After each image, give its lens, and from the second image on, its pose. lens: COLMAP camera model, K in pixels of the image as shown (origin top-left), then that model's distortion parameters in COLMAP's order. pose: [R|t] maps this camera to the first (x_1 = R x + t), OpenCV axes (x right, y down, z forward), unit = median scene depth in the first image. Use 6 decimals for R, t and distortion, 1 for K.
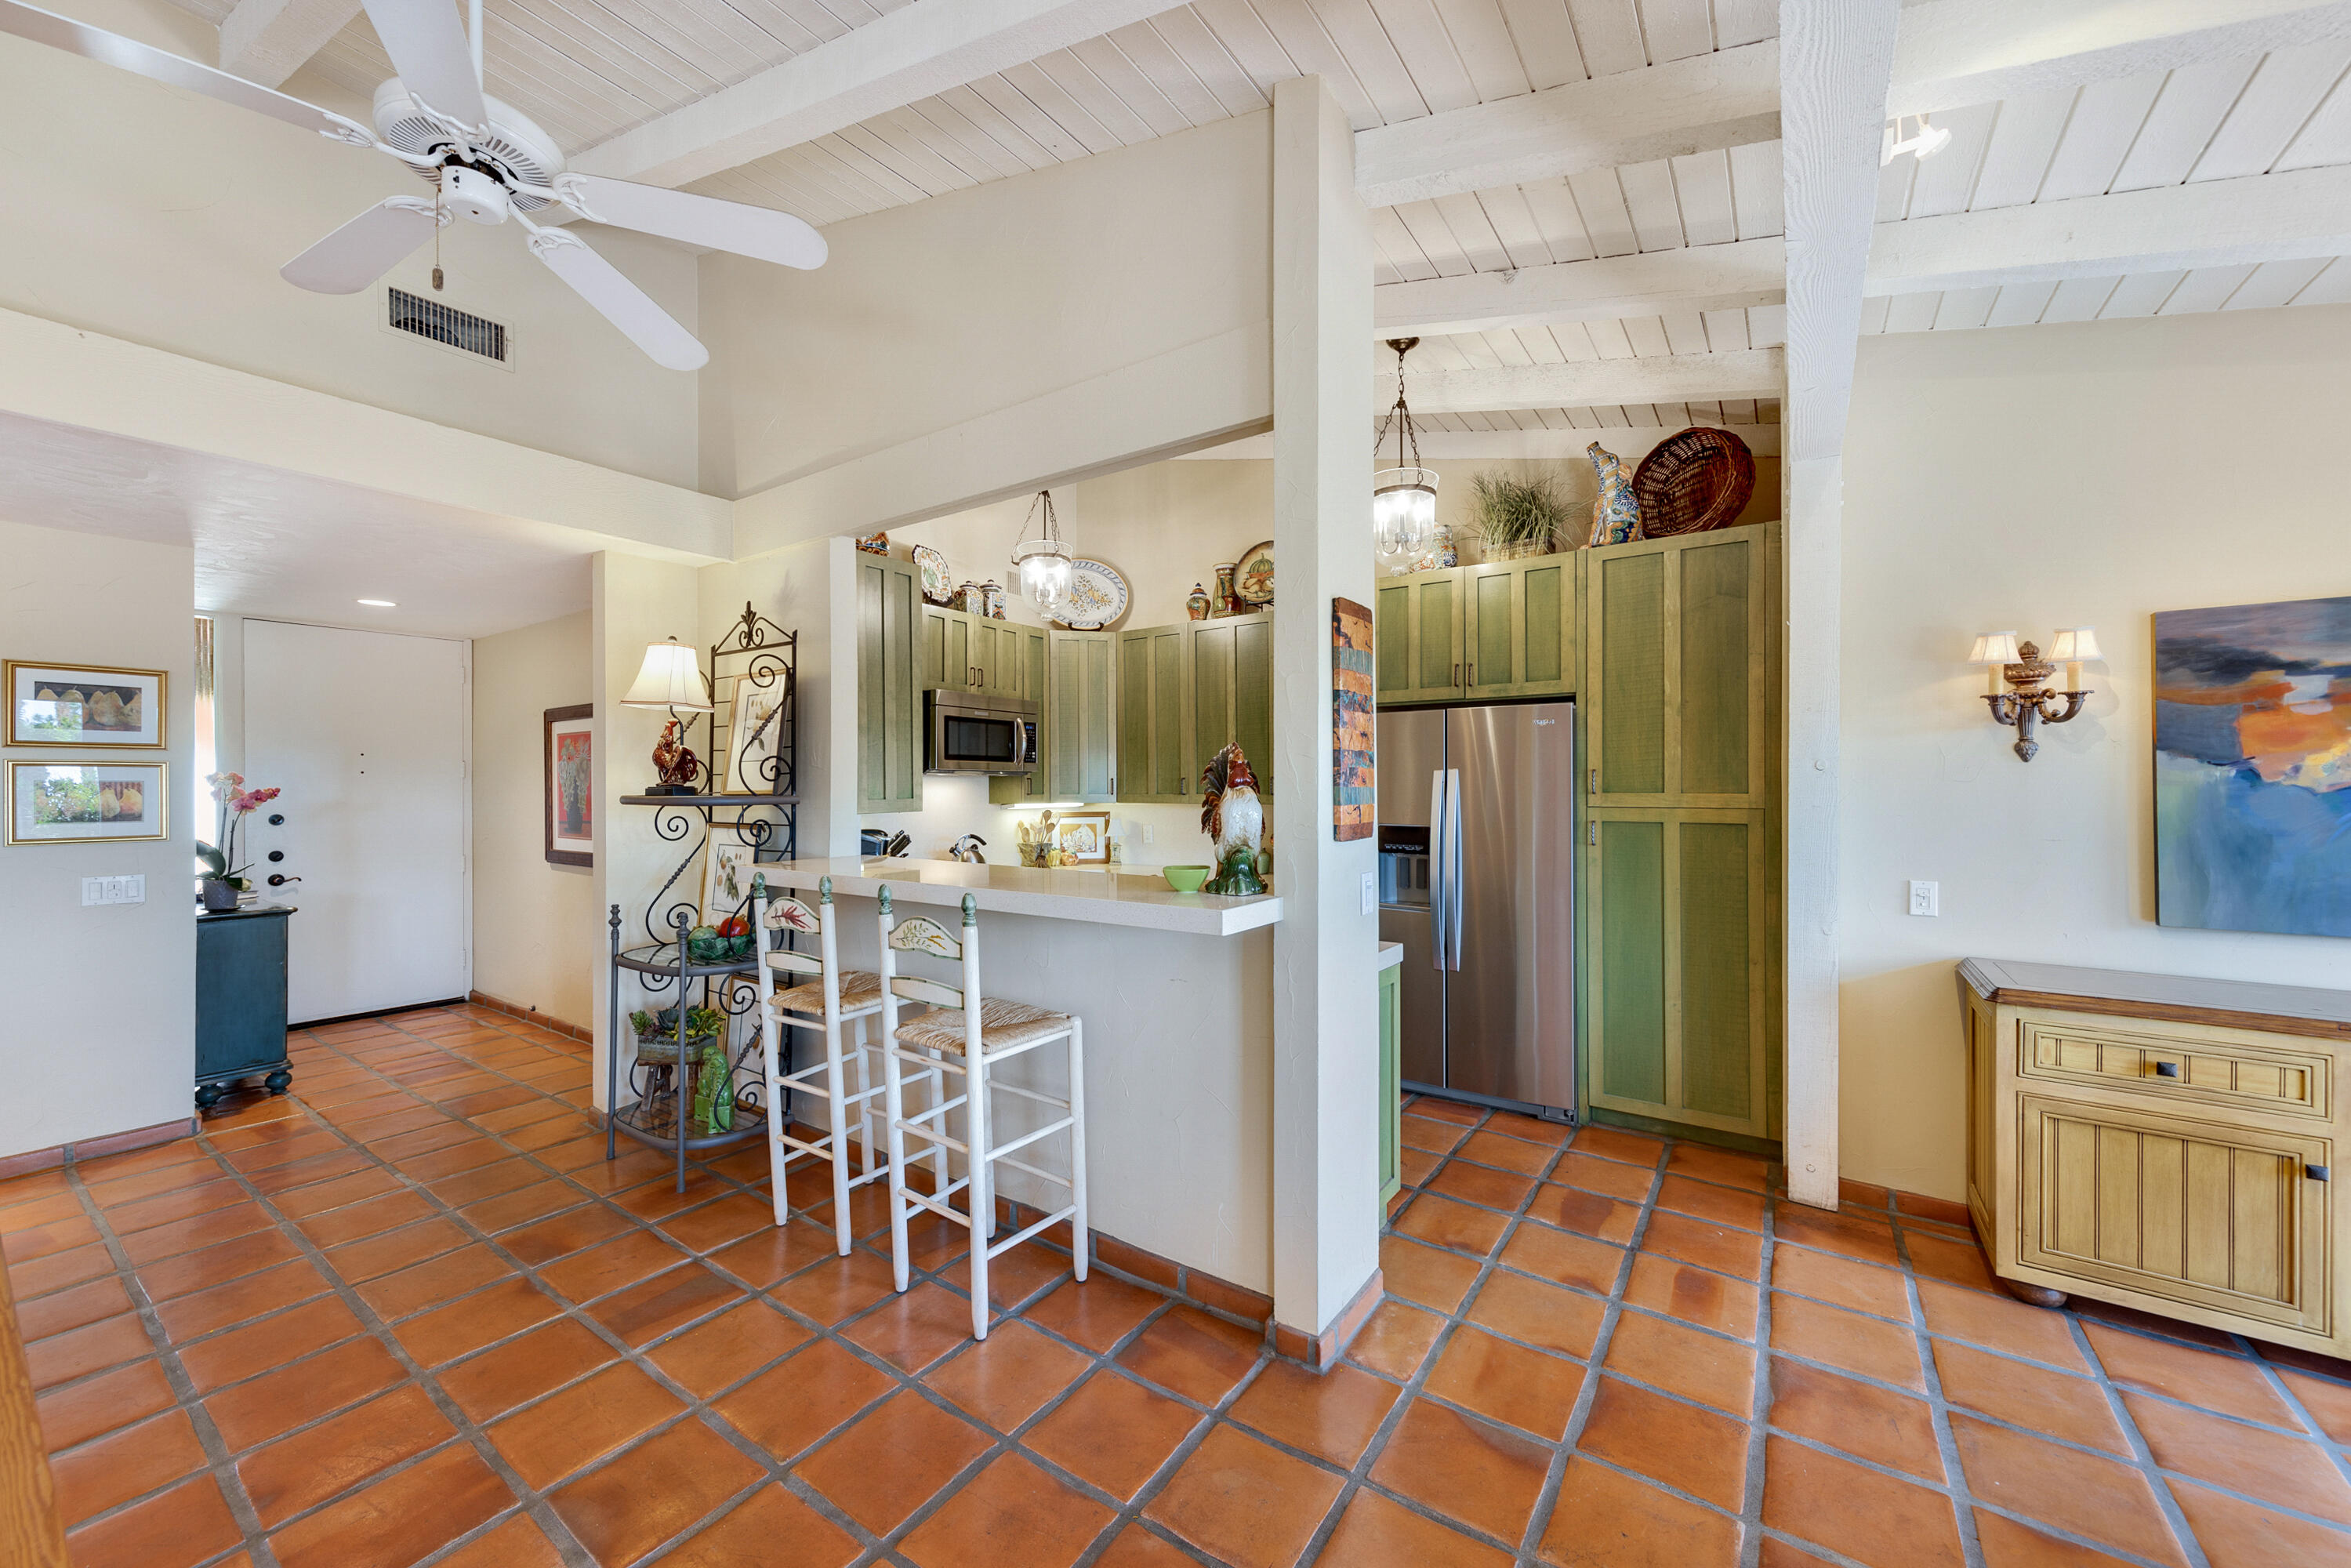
lens RADIAL K [[892.2, 0, 1165.7], [0, 892.2, 783.0], [0, 0, 1]] dist [0.008500, -0.000291]
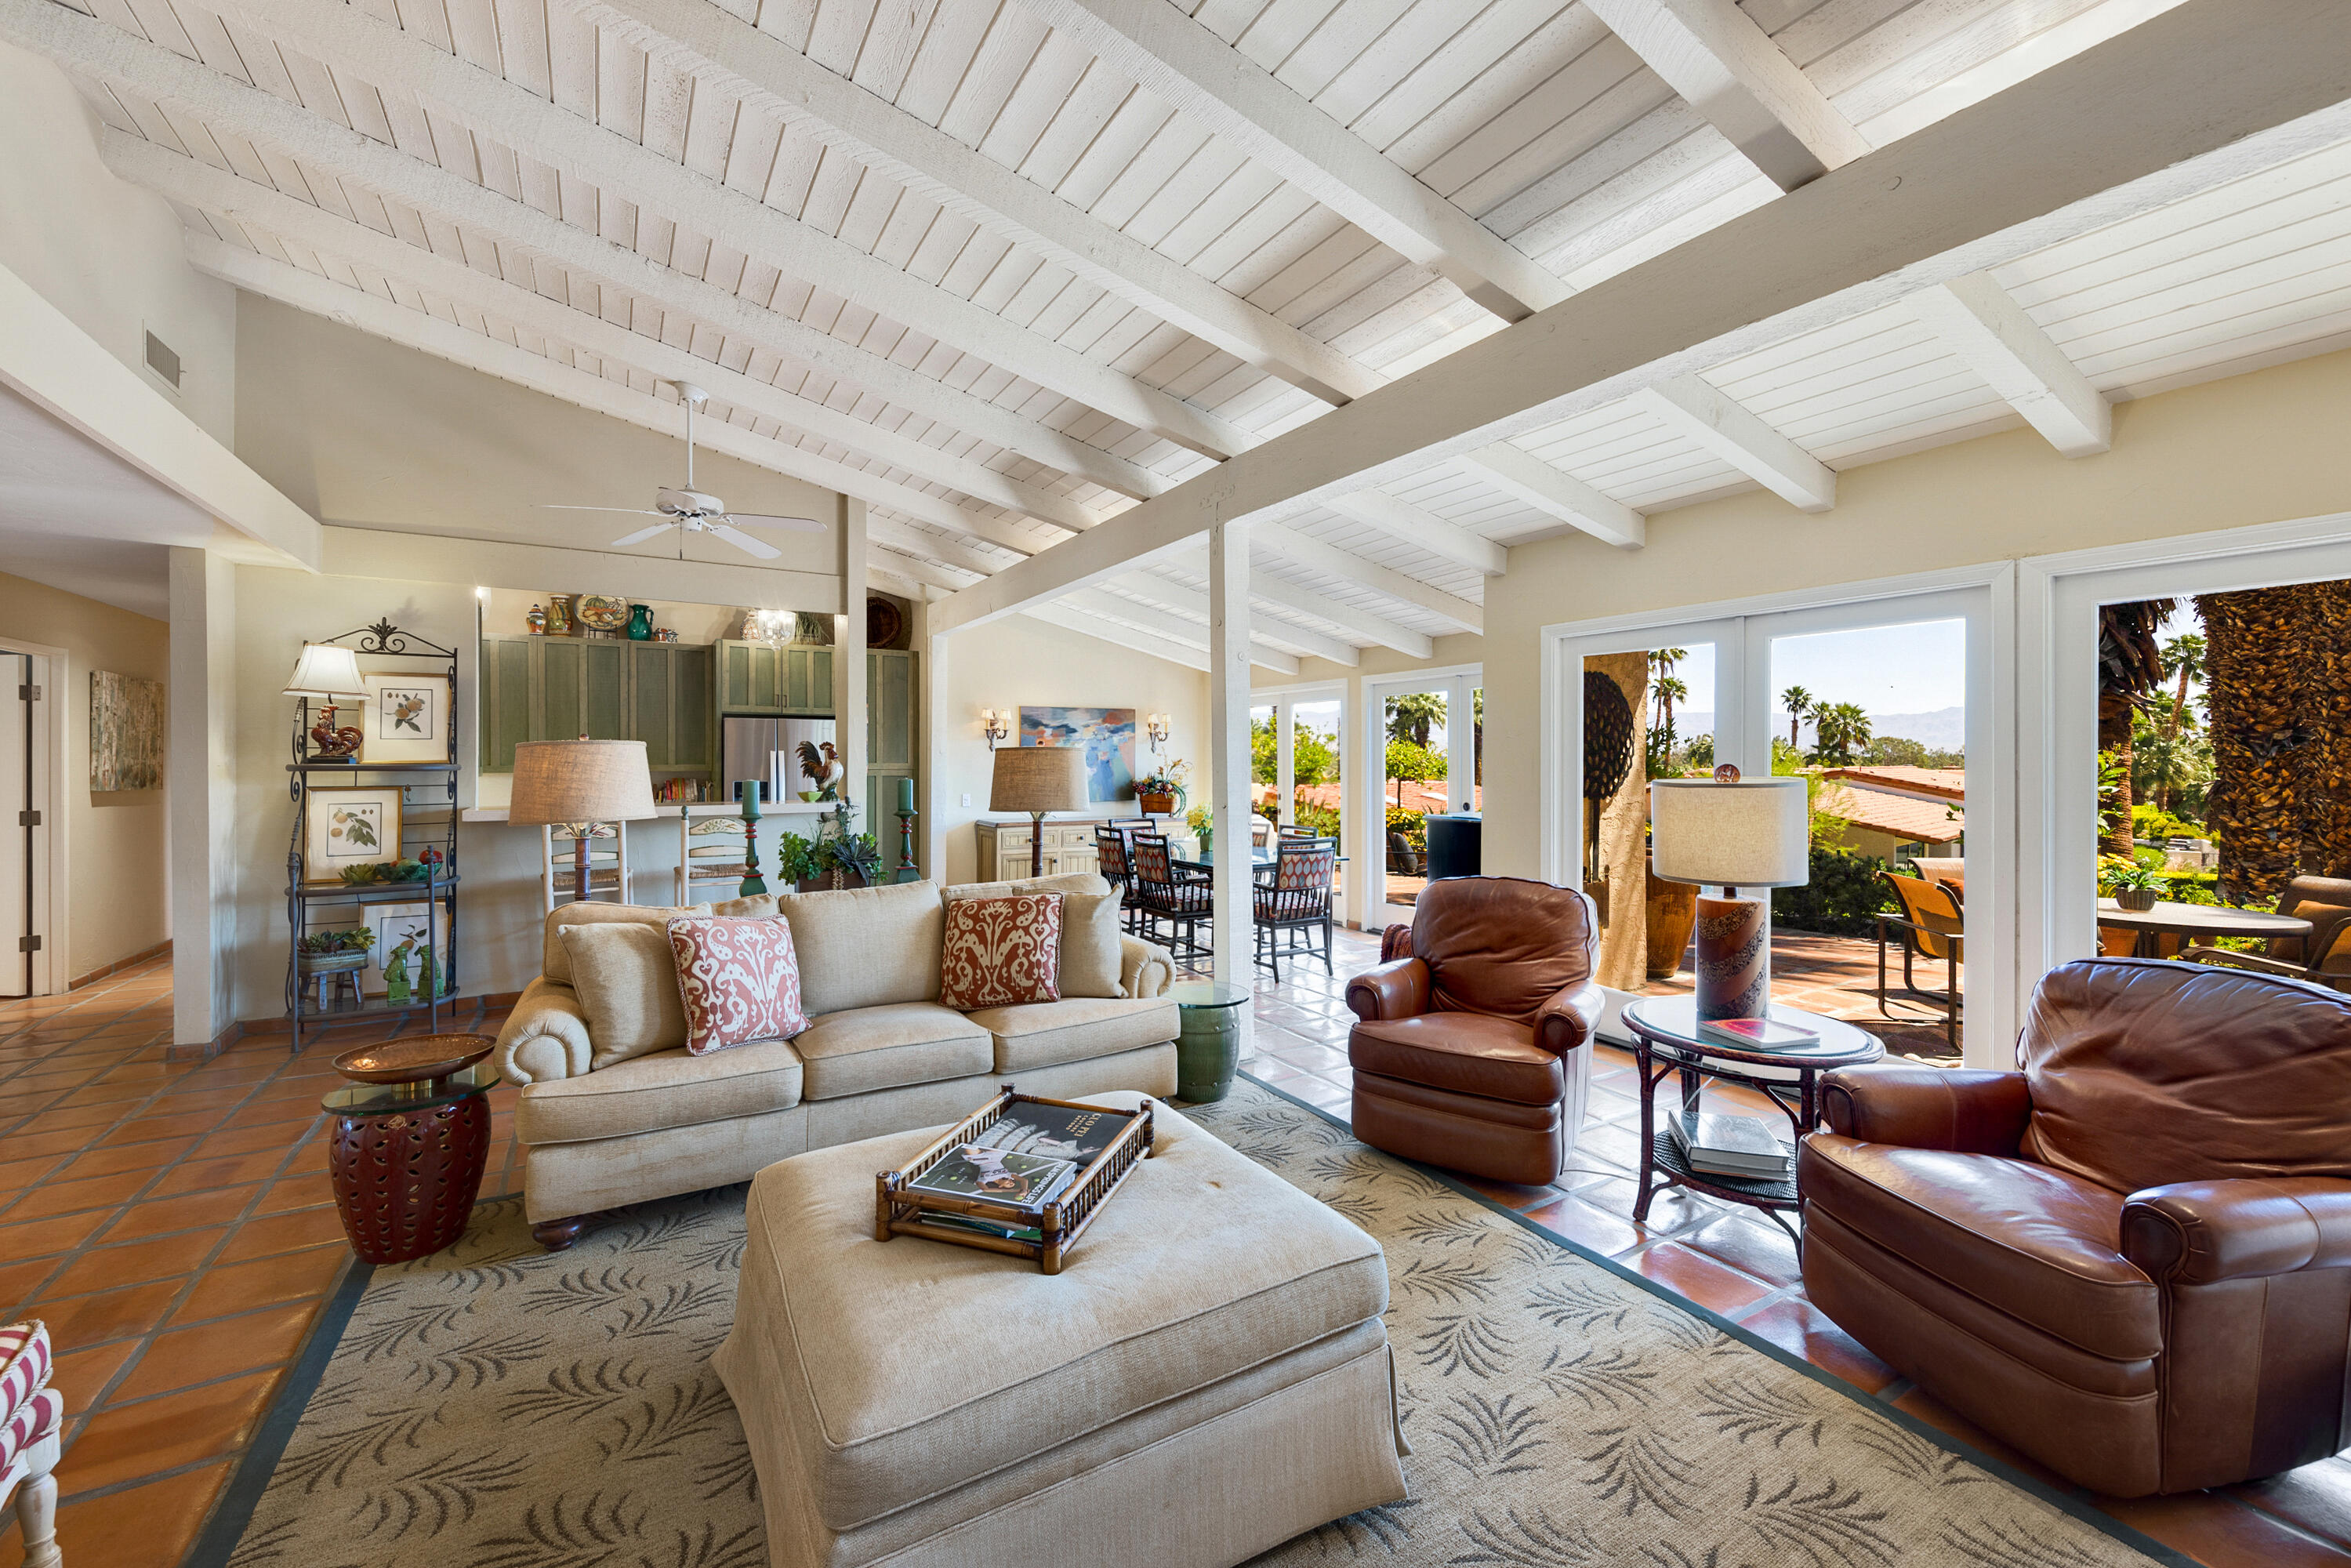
lens RADIAL K [[957.1, 0, 1185.7], [0, 957.1, 771.5], [0, 0, 1]] dist [0.003317, 0.000063]
pose [[0.404891, -0.007323, 0.914336, -1.311943], [-0.003366, 0.999949, 0.009500, 0.007900], [-0.914359, -0.006924, 0.404845, -0.677224]]
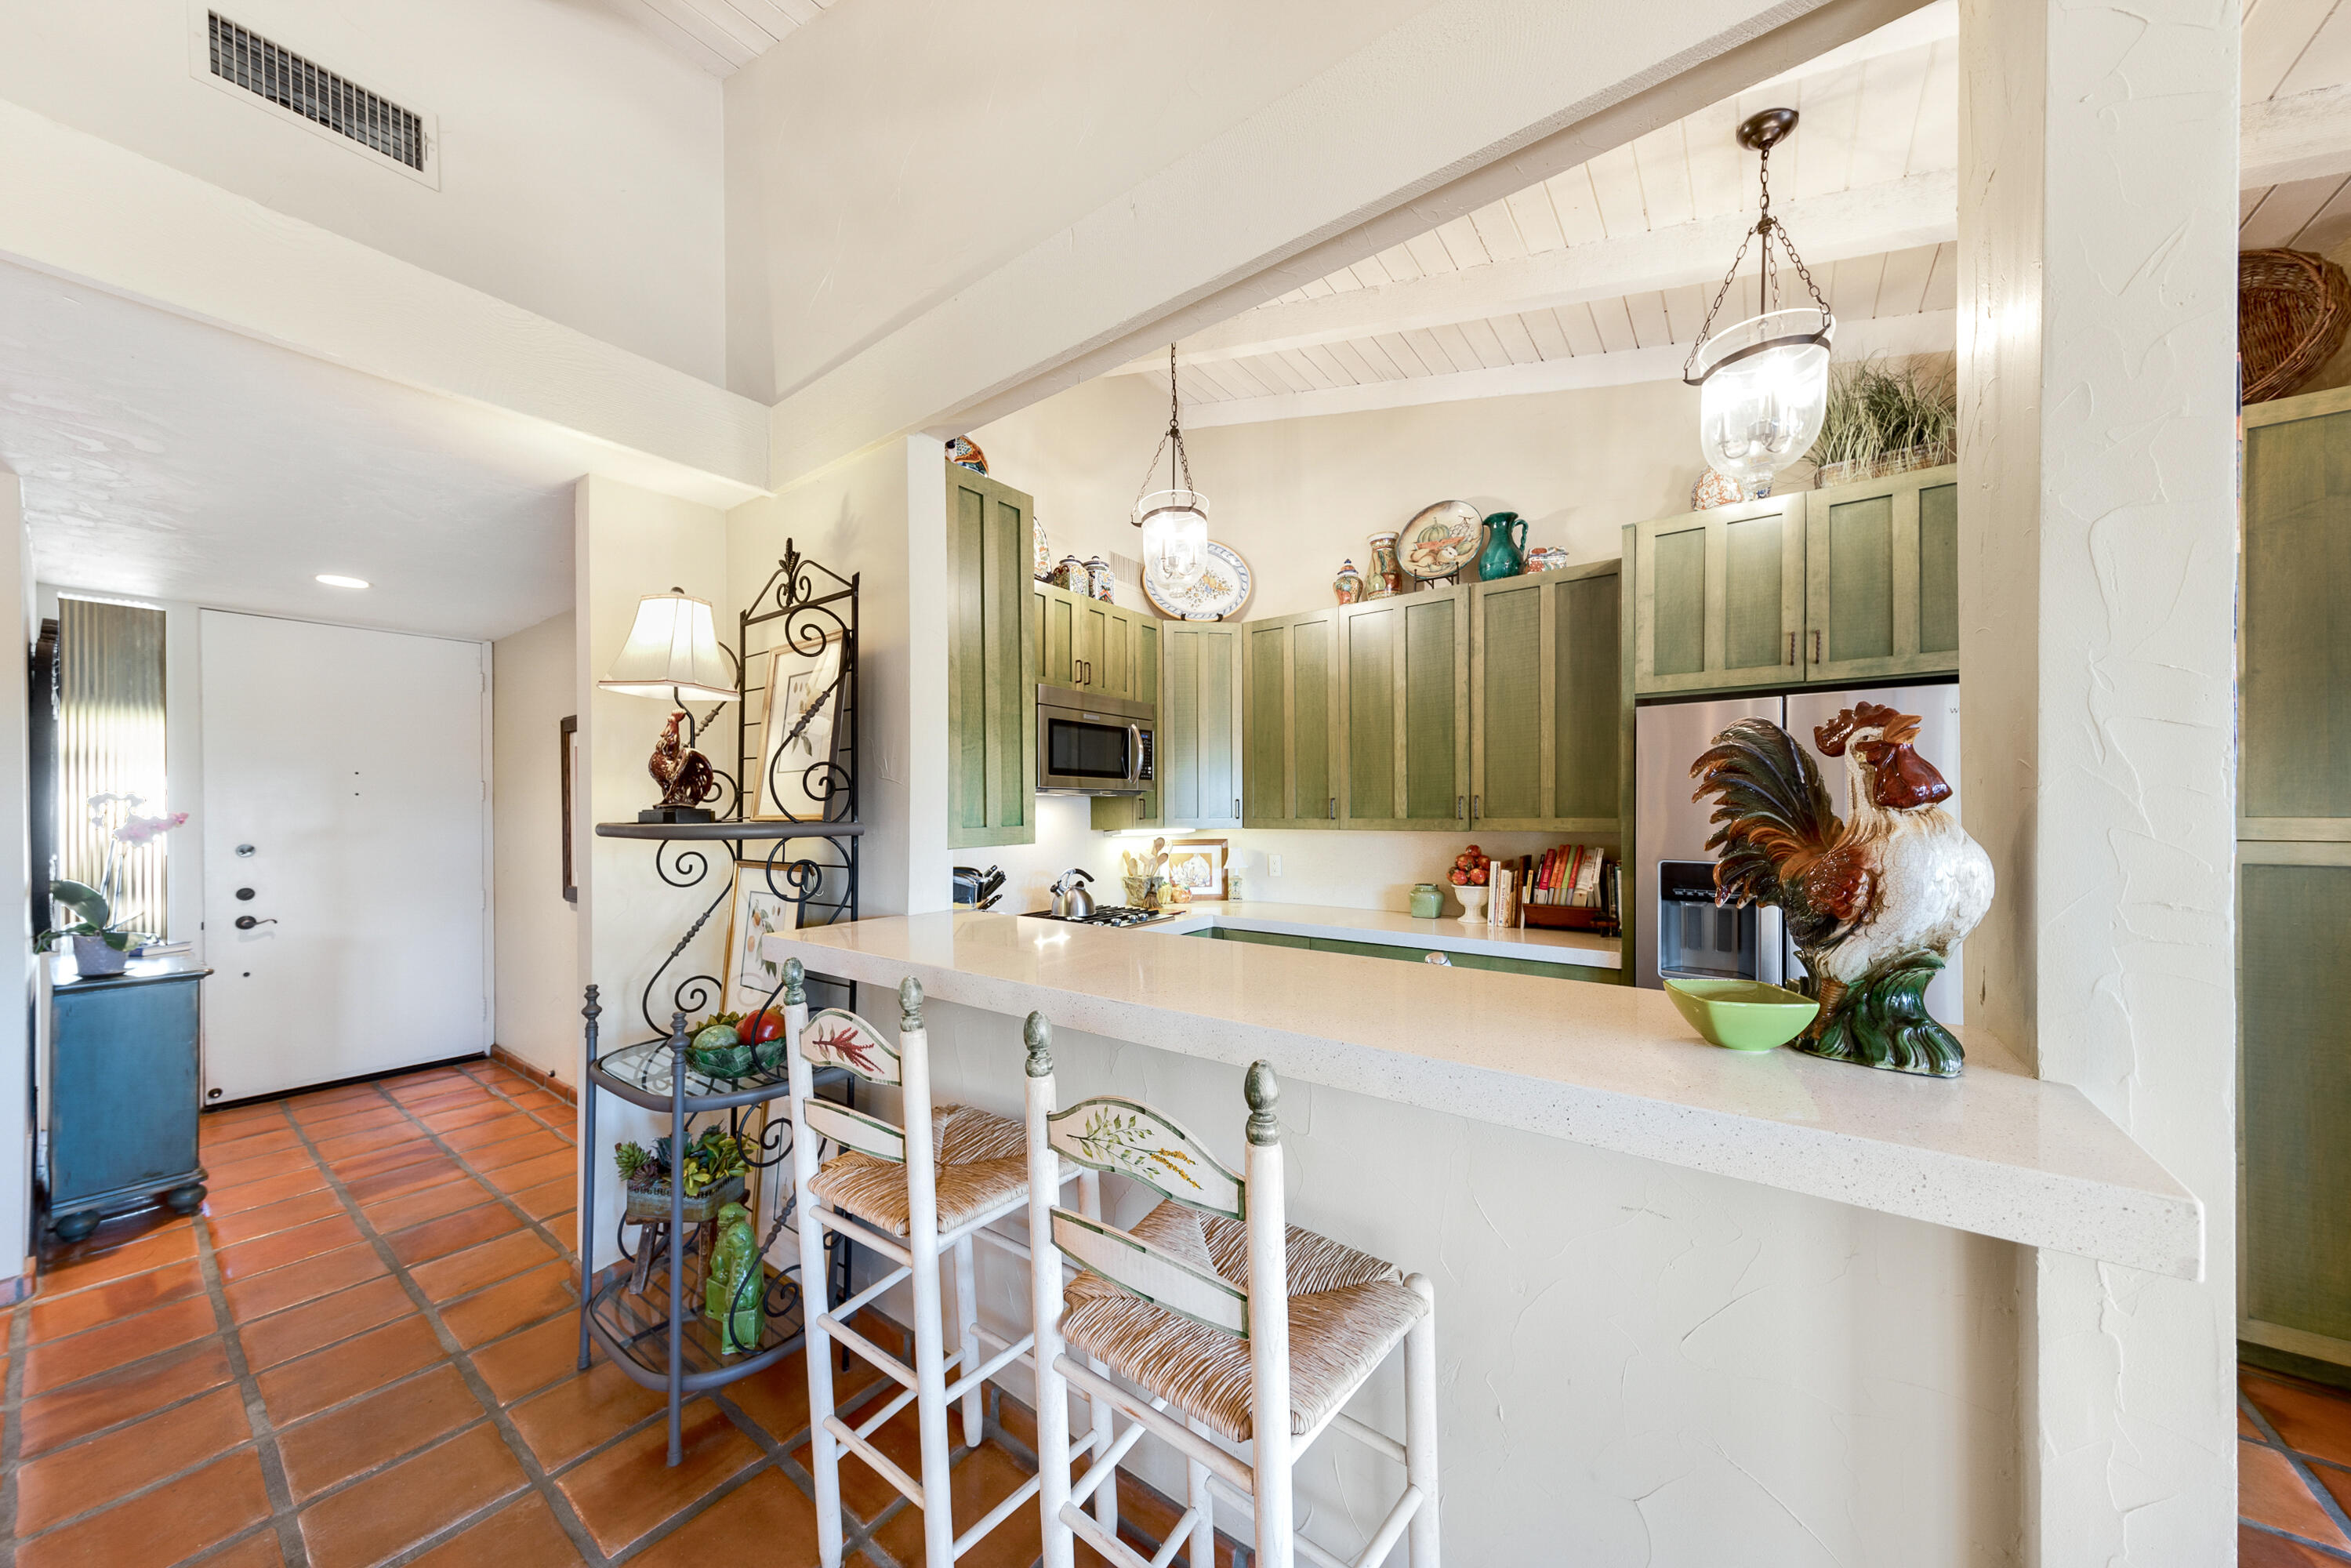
lens RADIAL K [[800.9, 0, 1168.8], [0, 800.9, 808.5], [0, 0, 1]] dist [0.010042, 0.000292]
pose [[0.999597, -0.001616, -0.028350, -0.160534], [0.001676, 0.999996, 0.002095, 0.002669], [0.028347, -0.002141, 0.999596, 0.396755]]
